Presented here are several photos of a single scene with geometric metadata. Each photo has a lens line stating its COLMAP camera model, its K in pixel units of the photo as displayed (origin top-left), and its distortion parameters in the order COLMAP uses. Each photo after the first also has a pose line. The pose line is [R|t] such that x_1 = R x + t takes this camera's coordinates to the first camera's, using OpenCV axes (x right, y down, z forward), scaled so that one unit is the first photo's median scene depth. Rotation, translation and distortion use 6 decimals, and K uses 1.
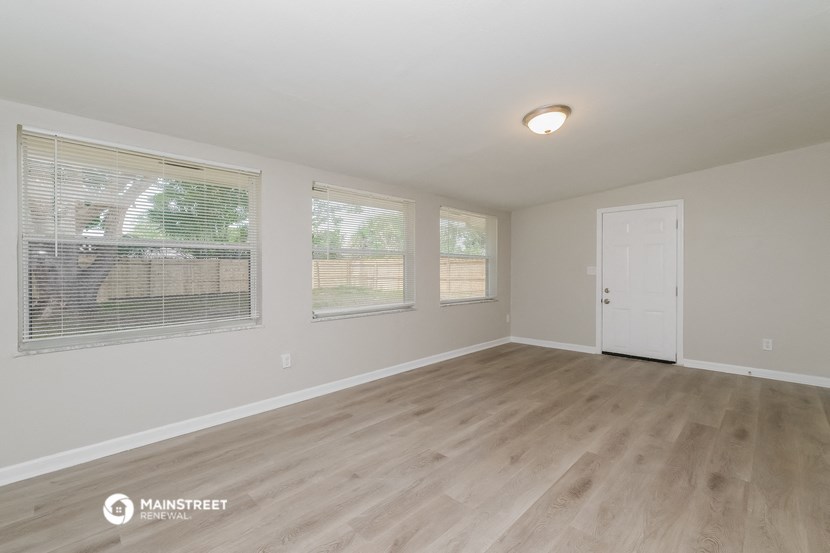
lens RADIAL K [[364.6, 0, 415.2], [0, 364.6, 274.6], [0, 0, 1]] dist [-0.003227, 0.000139]
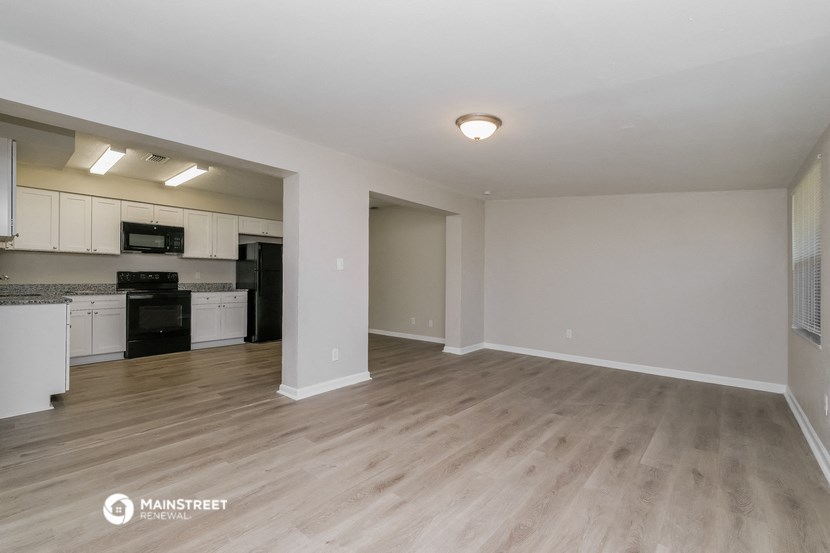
lens RADIAL K [[364.6, 0, 414.8], [0, 364.6, 277.6], [0, 0, 1]] dist [-0.003227, 0.000139]
pose [[-0.997880, -0.003984, -0.064965, 0.608983], [-0.004307, 0.999979, 0.004825, -0.013852], [0.064945, 0.005094, -0.997876, 2.027226]]
